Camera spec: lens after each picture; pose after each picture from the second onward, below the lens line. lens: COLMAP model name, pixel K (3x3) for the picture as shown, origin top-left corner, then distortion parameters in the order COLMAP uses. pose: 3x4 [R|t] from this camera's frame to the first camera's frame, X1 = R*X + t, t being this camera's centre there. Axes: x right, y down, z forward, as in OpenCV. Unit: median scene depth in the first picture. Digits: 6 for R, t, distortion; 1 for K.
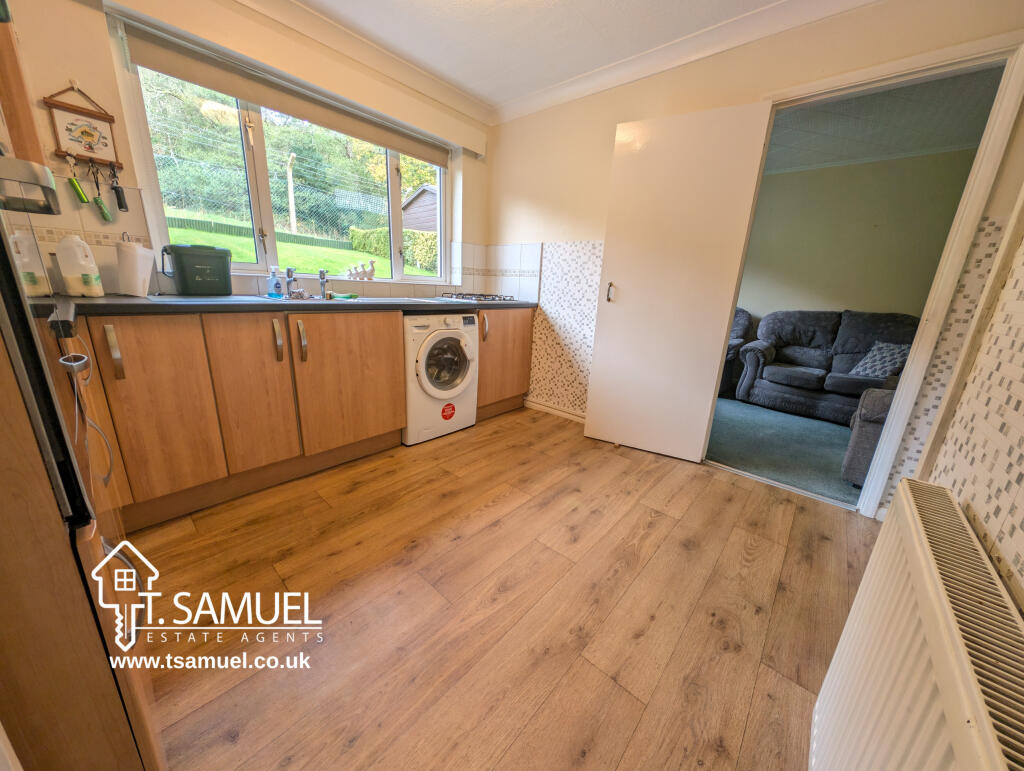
lens RADIAL K [[362.4, 0, 512.0], [0, 362.4, 385.5], [0, 0, 1]] dist [-0.010511, -0.000179]
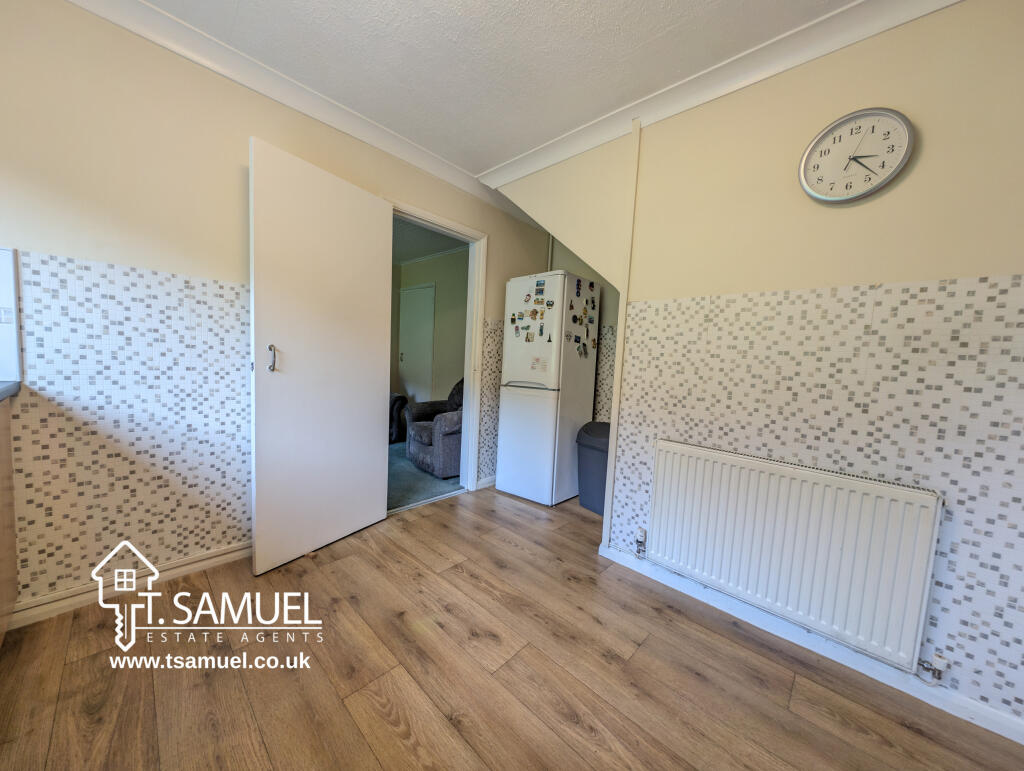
lens RADIAL K [[362.4, 0, 512.0], [0, 362.4, 385.5], [0, 0, 1]] dist [-0.010511, -0.000179]
pose [[0.032692, -0.123183, 0.991845, -0.321815], [0.219209, 0.969097, 0.113133, -0.136971], [-0.975130, 0.213723, 0.058684, 0.384334]]
